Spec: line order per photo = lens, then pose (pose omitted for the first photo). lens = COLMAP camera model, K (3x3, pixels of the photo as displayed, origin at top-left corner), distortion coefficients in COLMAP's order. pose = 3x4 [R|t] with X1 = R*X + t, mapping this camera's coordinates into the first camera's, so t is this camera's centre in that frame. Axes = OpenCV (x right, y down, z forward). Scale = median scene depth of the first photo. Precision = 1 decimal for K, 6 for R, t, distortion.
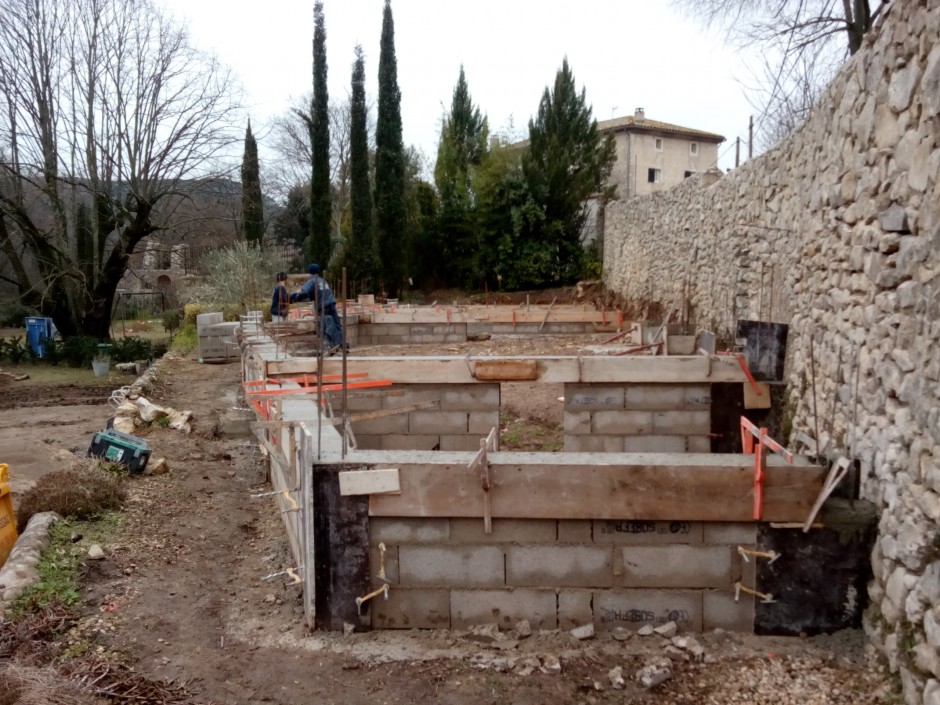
lens RADIAL K [[927.5, 0, 502.5], [0, 927.5, 394.8], [0, 0, 1]] dist [-0.037033, 0.000000]
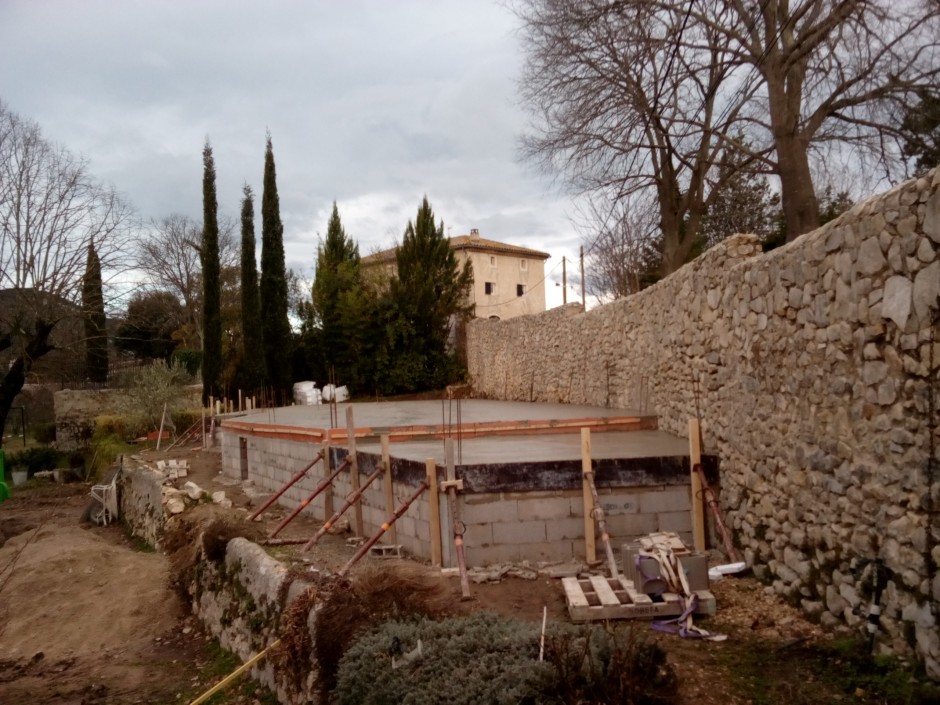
lens RADIAL K [[927.5, 0, 504.5], [0, 927.5, 392.8], [0, 0, 1]] dist [-0.037033, 0.000000]
pose [[0.980900, -0.029528, 0.192259, -0.195707], [0.050691, 0.993062, -0.106106, 0.038929], [-0.187792, 0.113826, 0.975591, -0.417513]]
